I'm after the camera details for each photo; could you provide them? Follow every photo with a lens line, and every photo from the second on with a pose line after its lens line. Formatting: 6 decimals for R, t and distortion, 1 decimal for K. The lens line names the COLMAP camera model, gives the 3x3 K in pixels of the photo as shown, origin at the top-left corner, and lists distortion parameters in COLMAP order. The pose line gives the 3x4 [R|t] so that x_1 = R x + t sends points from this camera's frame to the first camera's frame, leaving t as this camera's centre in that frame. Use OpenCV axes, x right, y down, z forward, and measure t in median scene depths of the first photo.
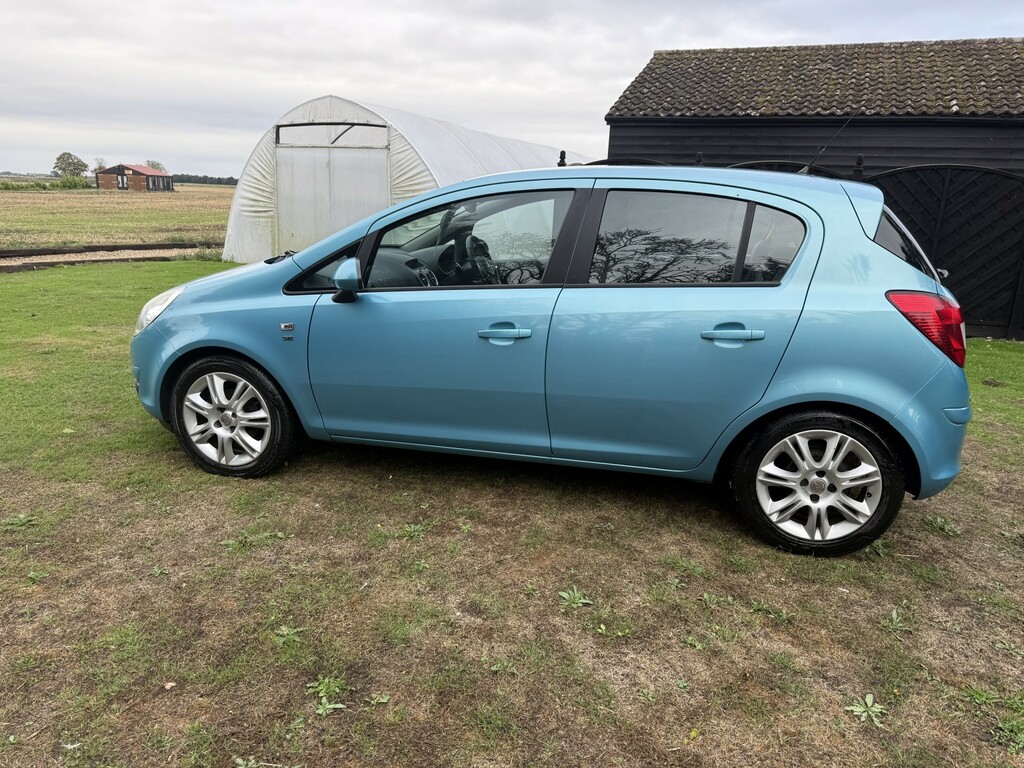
lens RADIAL K [[743.0, 0, 522.8], [0, 743.0, 385.4], [0, 0, 1]] dist [0.046297, -0.052162]
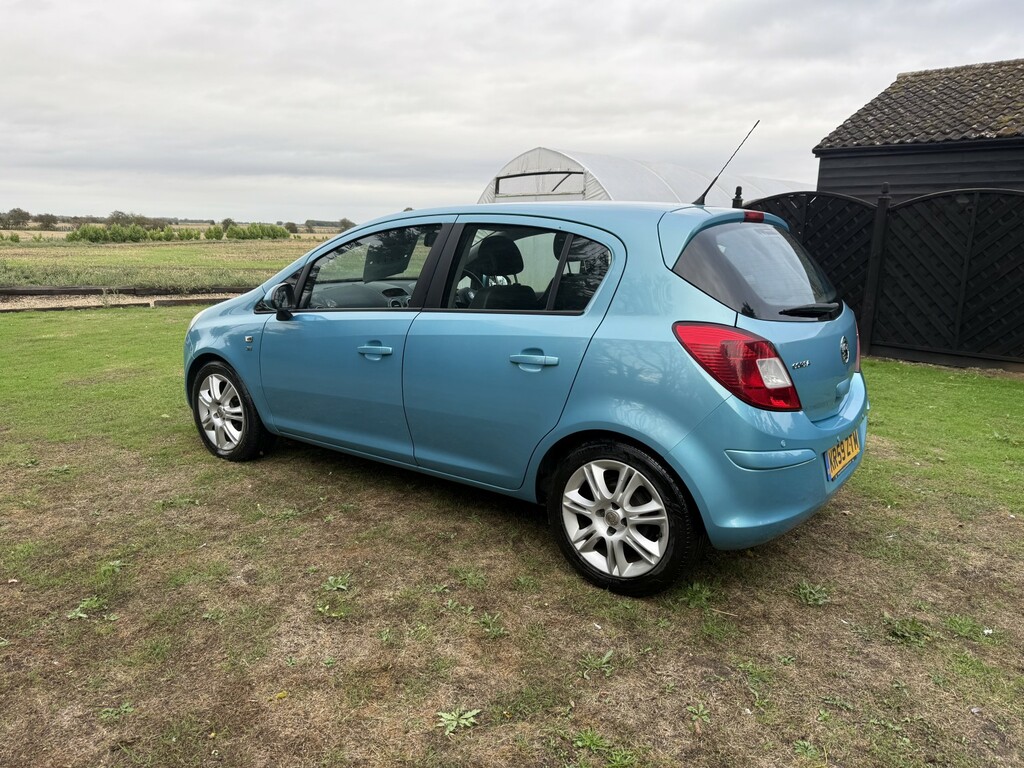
lens RADIAL K [[741.3, 0, 512.0], [0, 741.3, 384.0], [0, 0, 1]] dist [0.055414, -0.052959]
pose [[0.916632, 0.060910, -0.395064, 0.464682], [-0.083485, 0.995698, -0.040188, 0.007040], [0.390917, 0.069819, 0.917774, 0.033883]]
